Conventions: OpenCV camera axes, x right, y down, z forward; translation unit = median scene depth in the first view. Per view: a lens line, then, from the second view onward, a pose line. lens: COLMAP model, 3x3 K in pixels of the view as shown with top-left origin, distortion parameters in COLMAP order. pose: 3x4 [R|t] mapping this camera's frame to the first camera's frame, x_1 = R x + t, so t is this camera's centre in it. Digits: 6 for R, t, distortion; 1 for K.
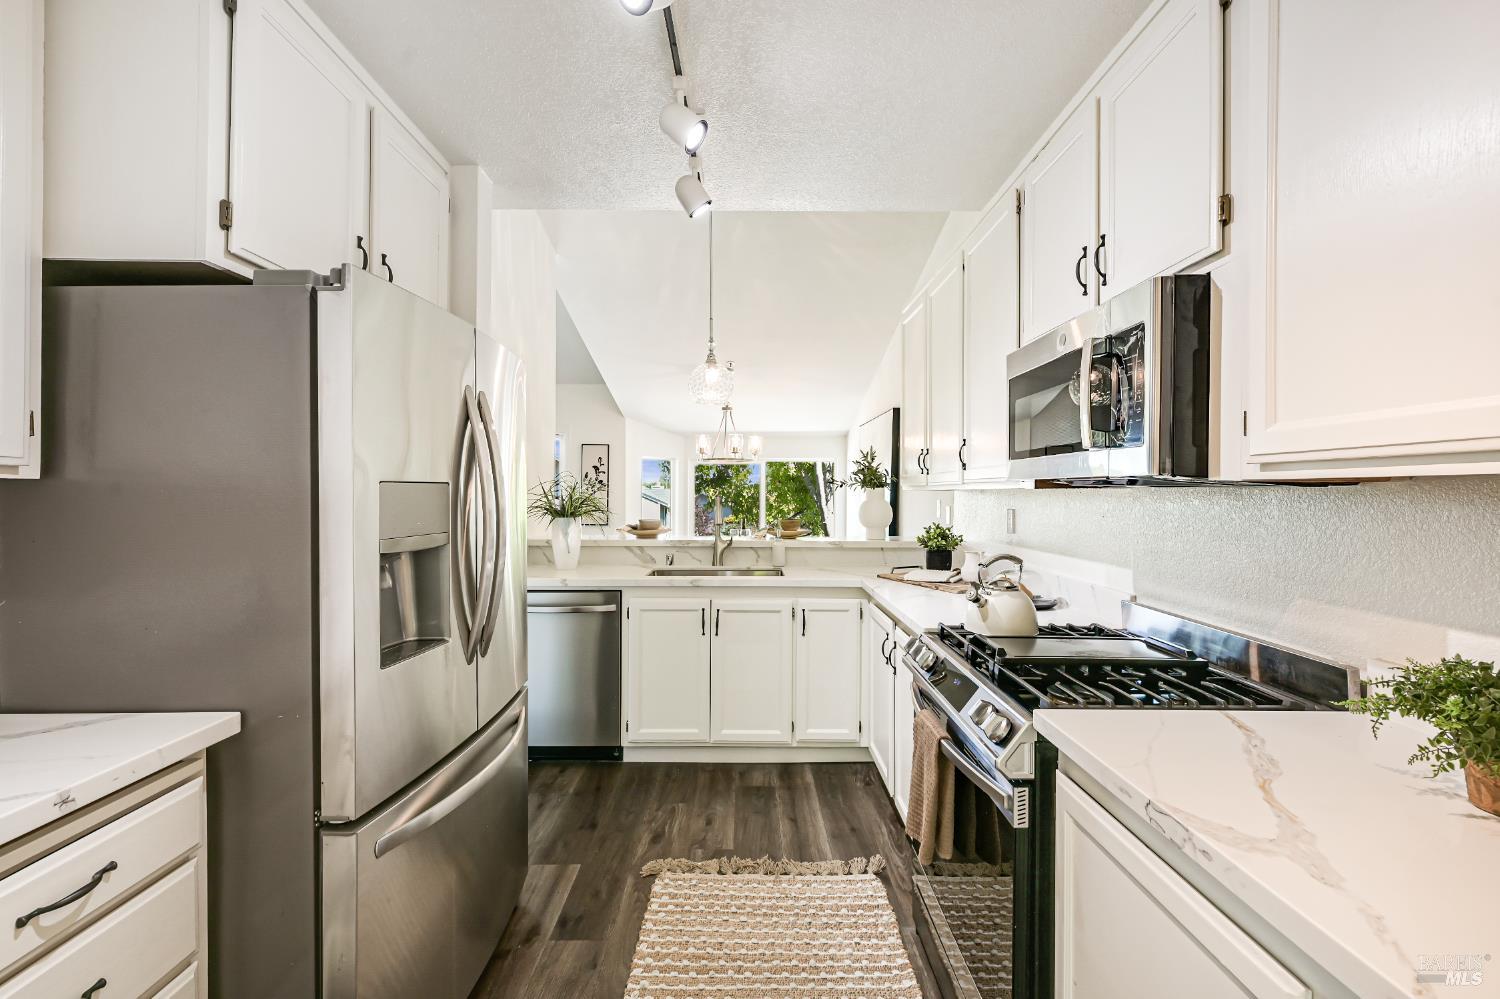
lens RADIAL K [[659.3, 0, 790.6], [0, 659.3, 491.1], [0, 0, 1]] dist [0.000787, -0.001148]
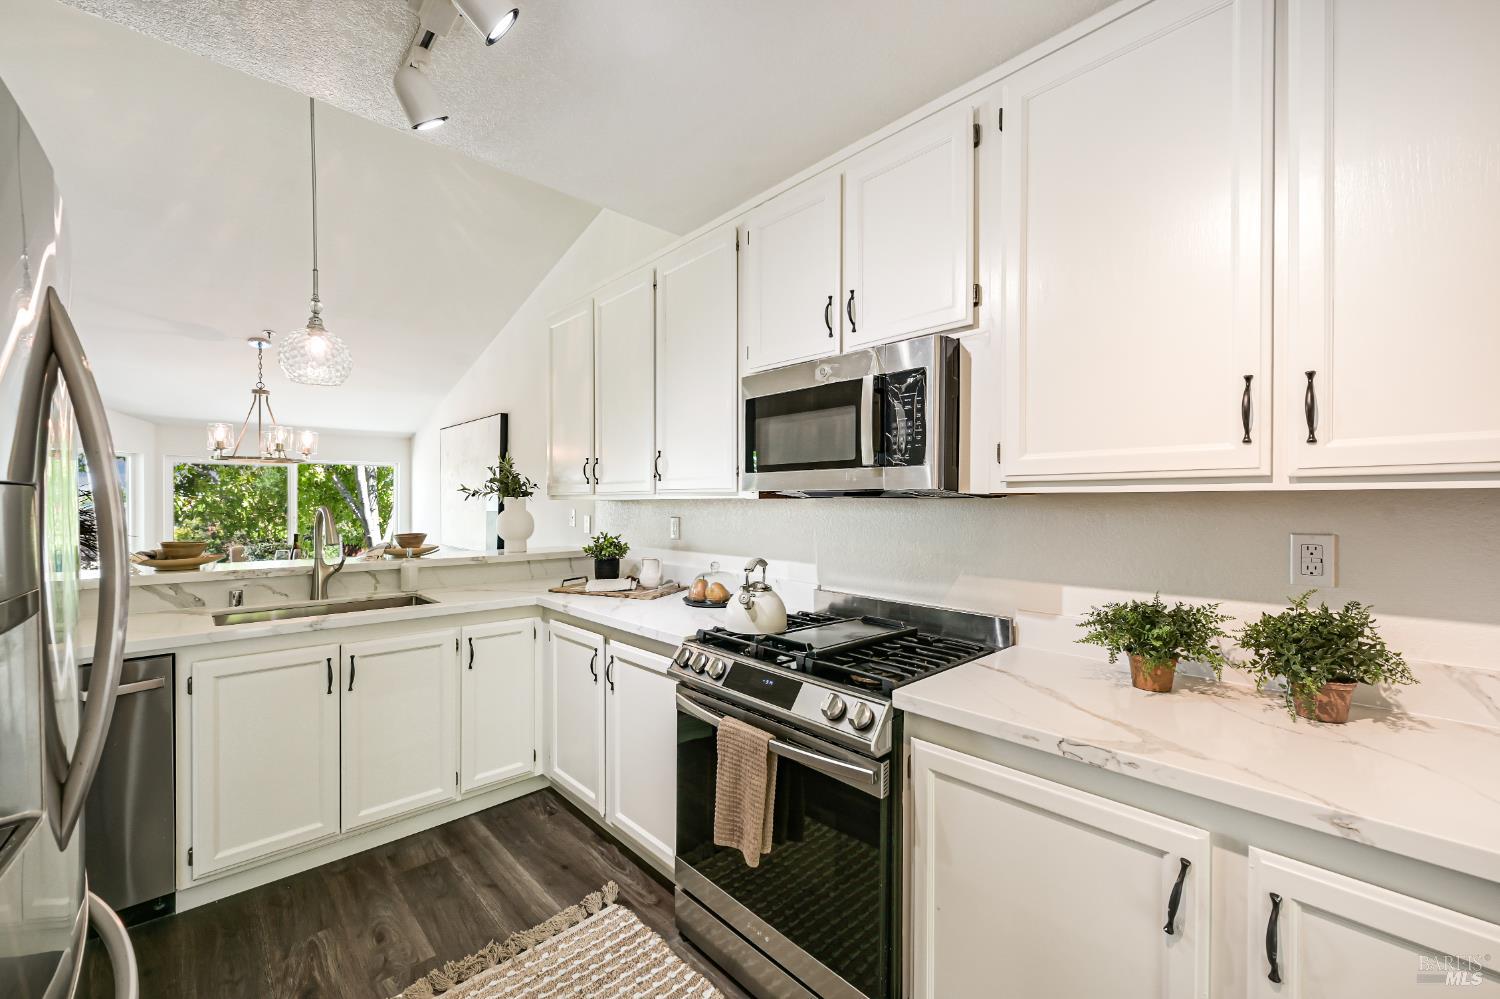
lens RADIAL K [[593.9, 0, 749.3], [0, 593.9, 505.6], [0, 0, 1]] dist [-0.000642, 0.000348]
pose [[0.736626, -0.006651, 0.676268, -0.293396], [-0.000010, 0.999952, 0.009844, -0.001685], [-0.676300, -0.007258, 0.736590, 0.231534]]
